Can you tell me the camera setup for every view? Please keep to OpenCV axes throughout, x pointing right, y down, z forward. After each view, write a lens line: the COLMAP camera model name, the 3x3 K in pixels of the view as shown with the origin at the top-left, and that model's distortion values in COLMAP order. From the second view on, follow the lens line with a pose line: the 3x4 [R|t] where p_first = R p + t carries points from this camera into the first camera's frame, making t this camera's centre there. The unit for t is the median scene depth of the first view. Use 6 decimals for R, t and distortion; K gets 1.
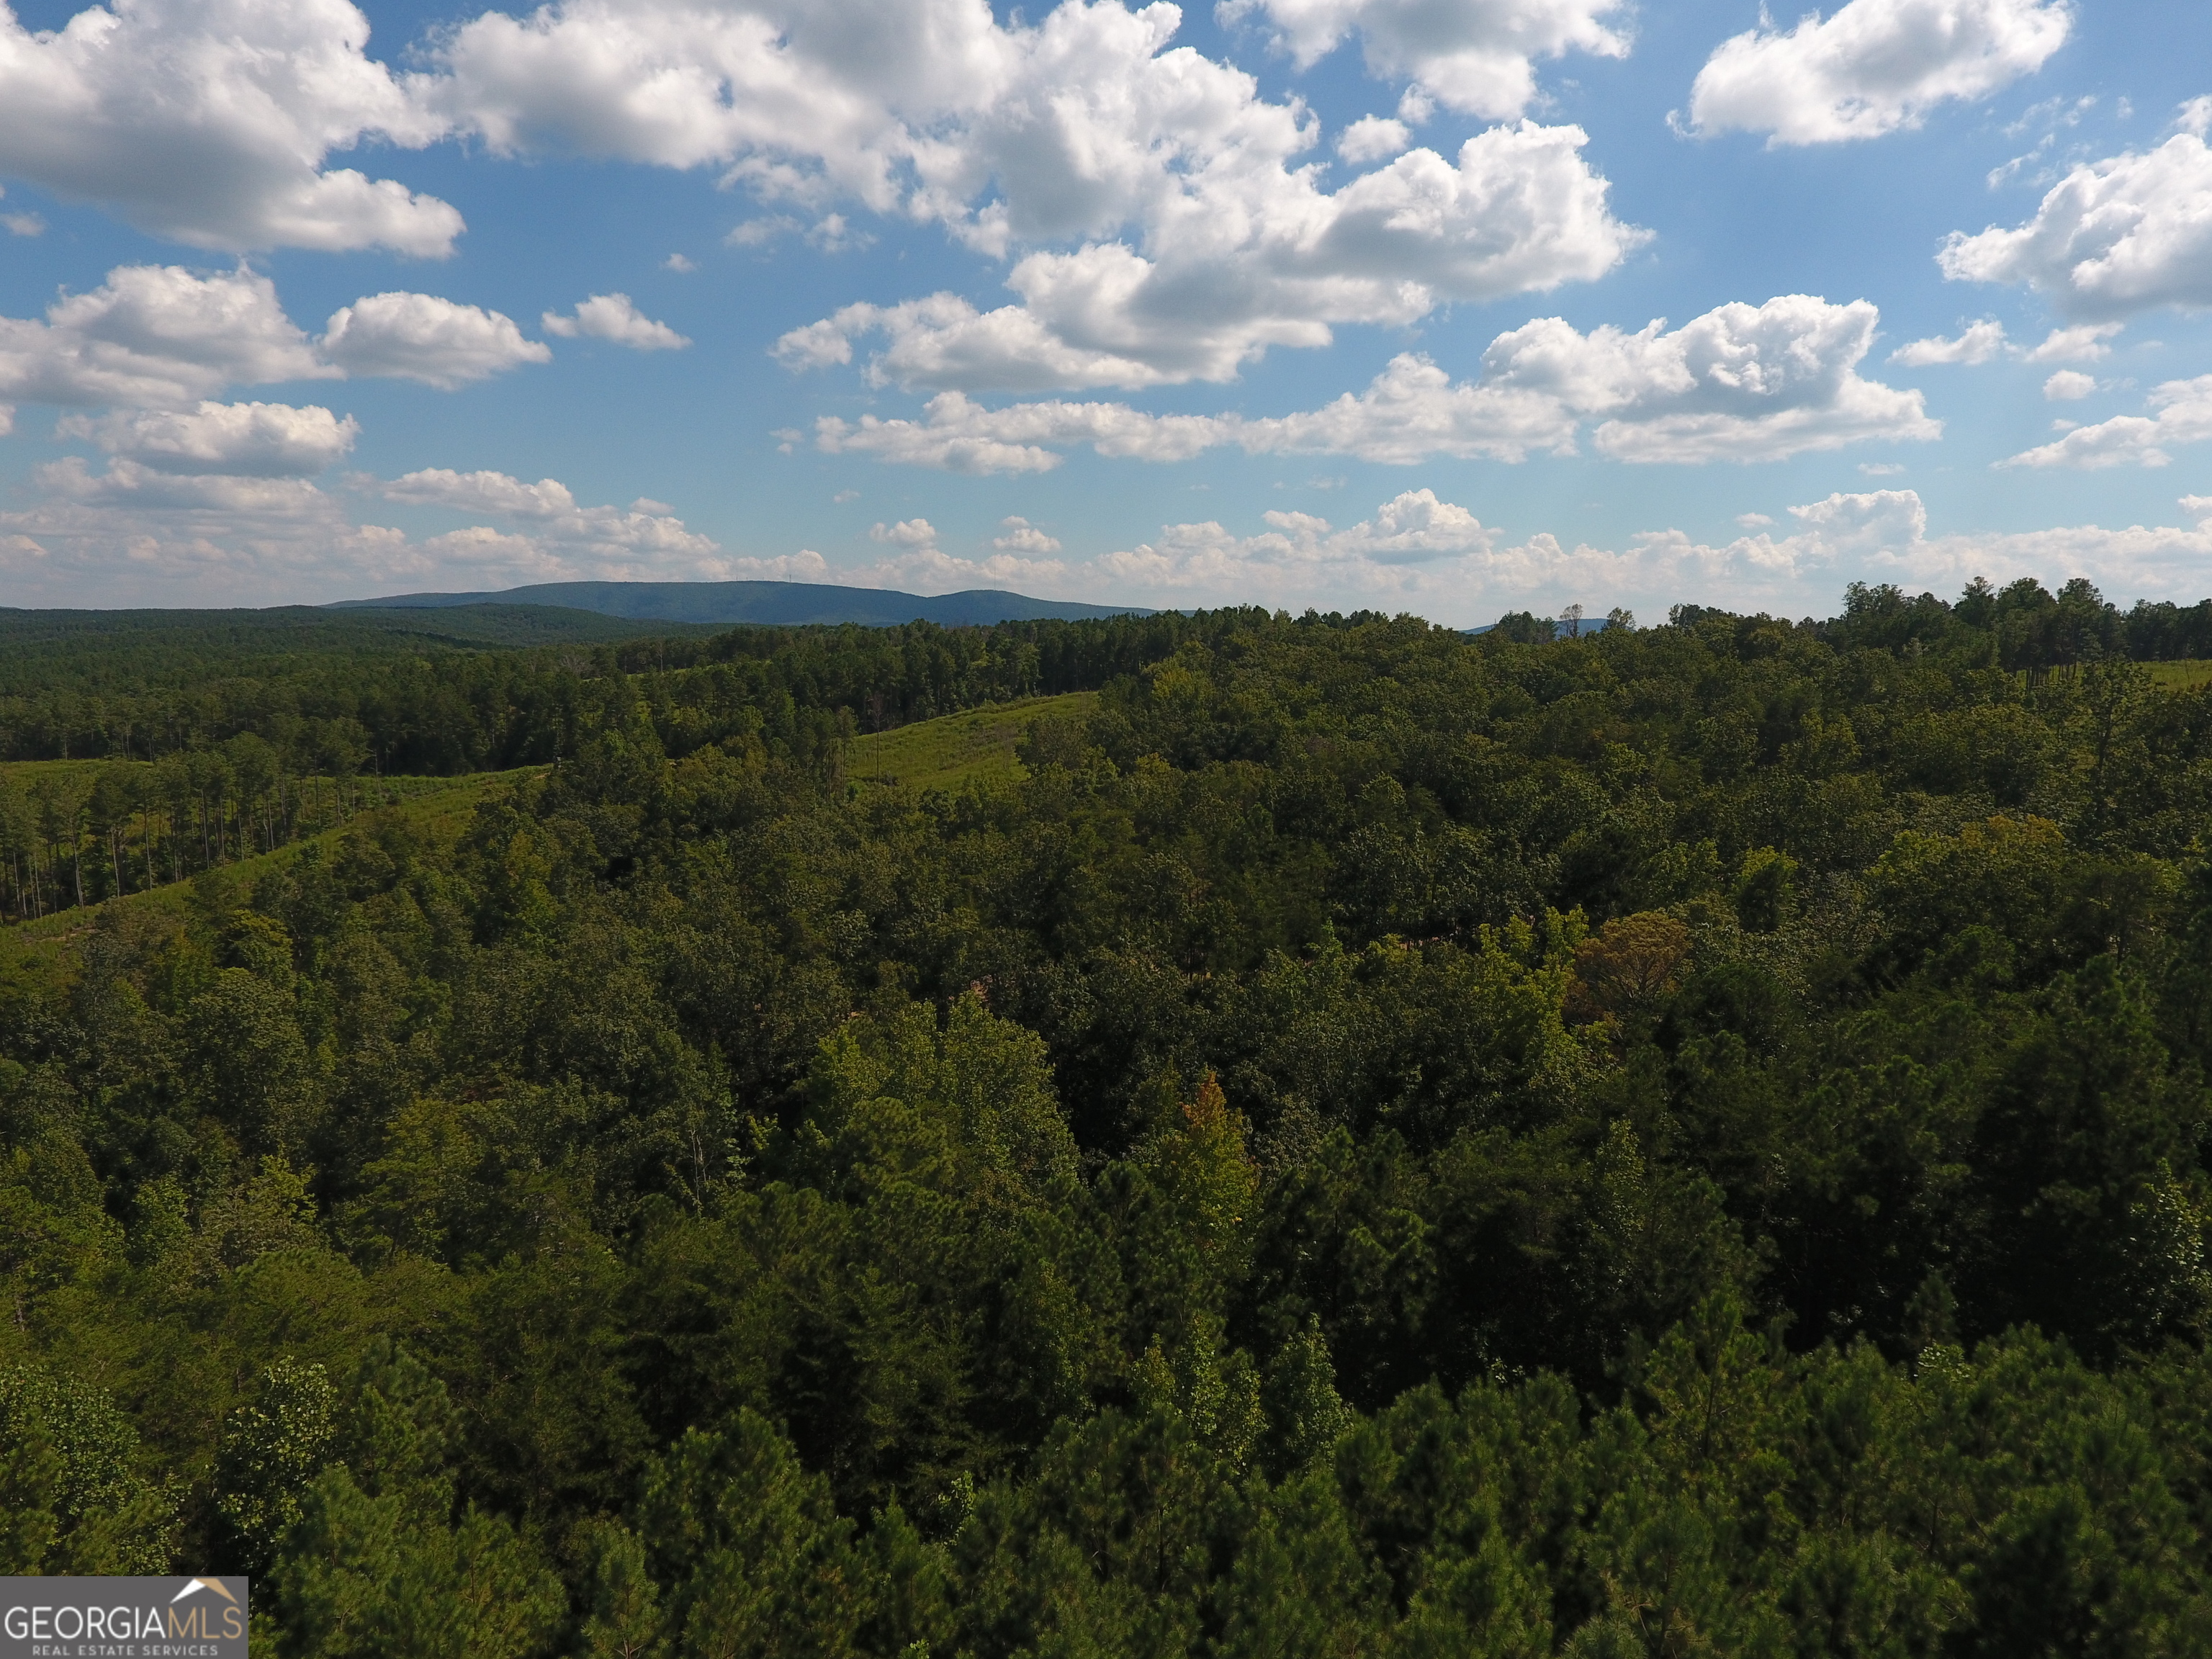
lens RADIAL K [[1294.4, 0, 1080.9], [0, 1294.4, 822.3], [0, 0, 1]] dist [-0.006260, 0.000912]
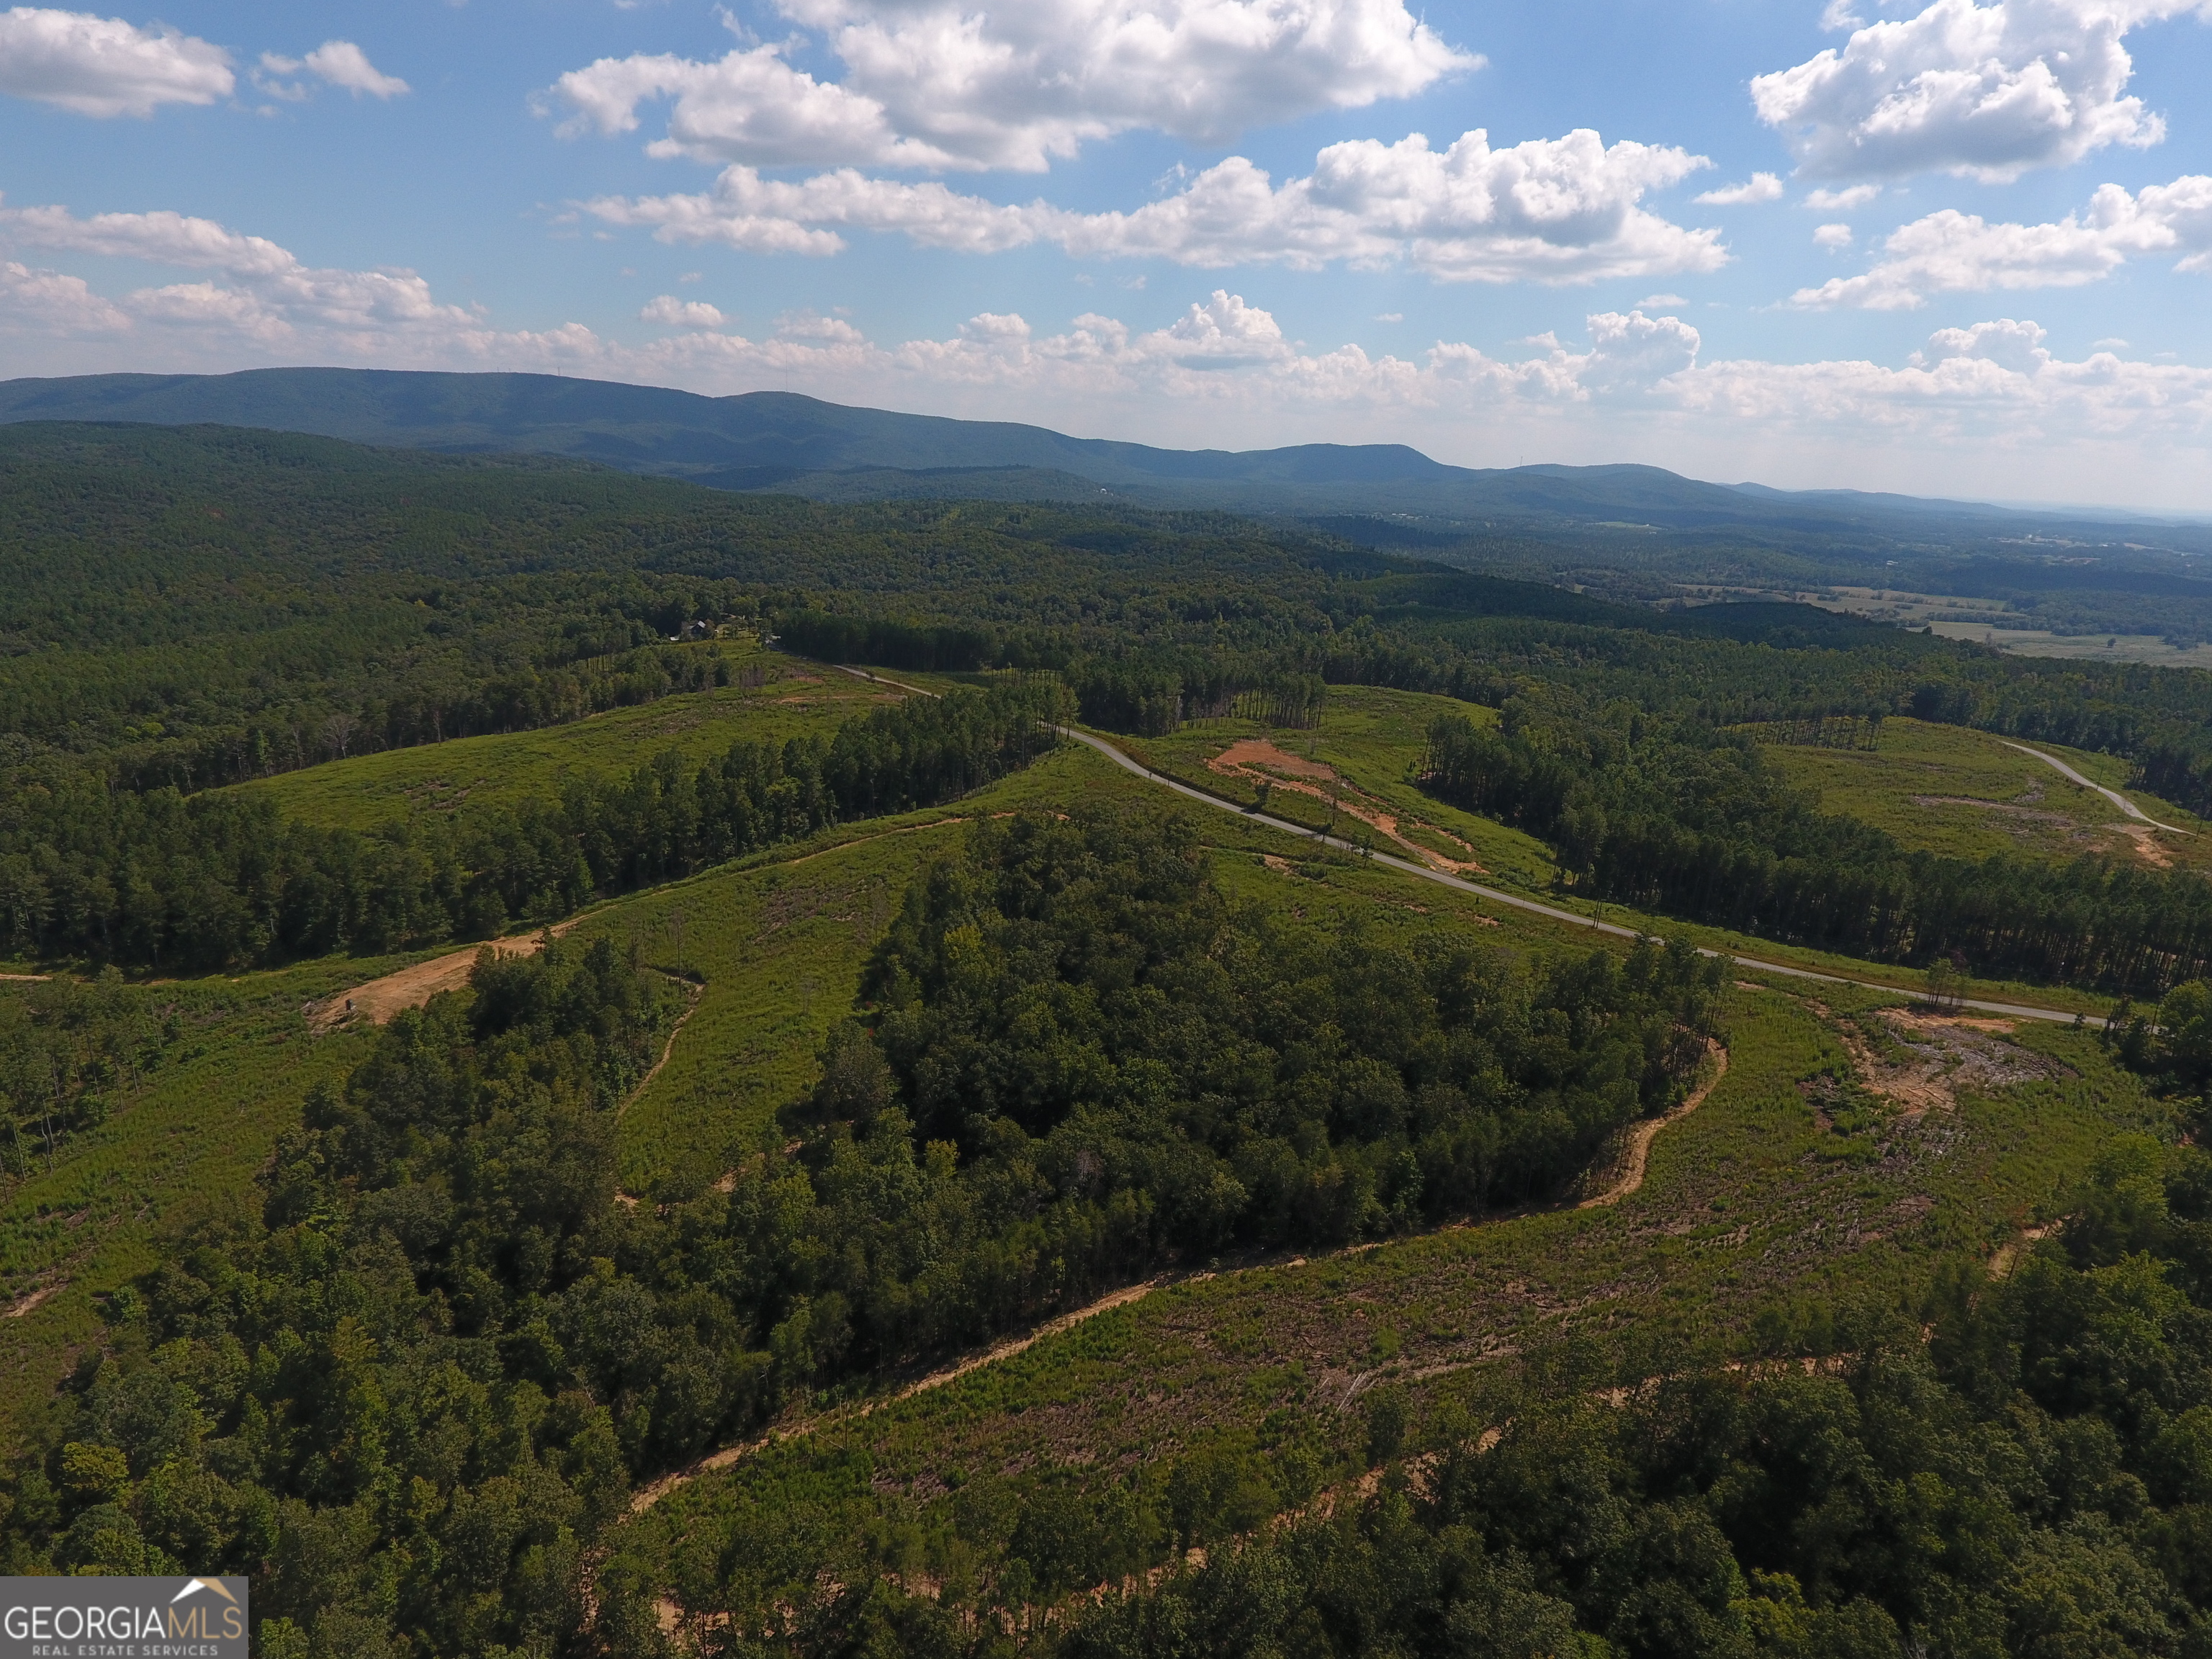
lens RADIAL K [[1295.0, 0, 1082.2], [0, 1295.0, 820.7], [0, 0, 1]] dist [-0.006854, 0.001310]
pose [[0.988507, -0.011084, 0.150771, 0.011405], [-0.012232, 0.988175, 0.152843, -0.524104], [-0.150682, -0.152931, 0.976682, -0.065138]]
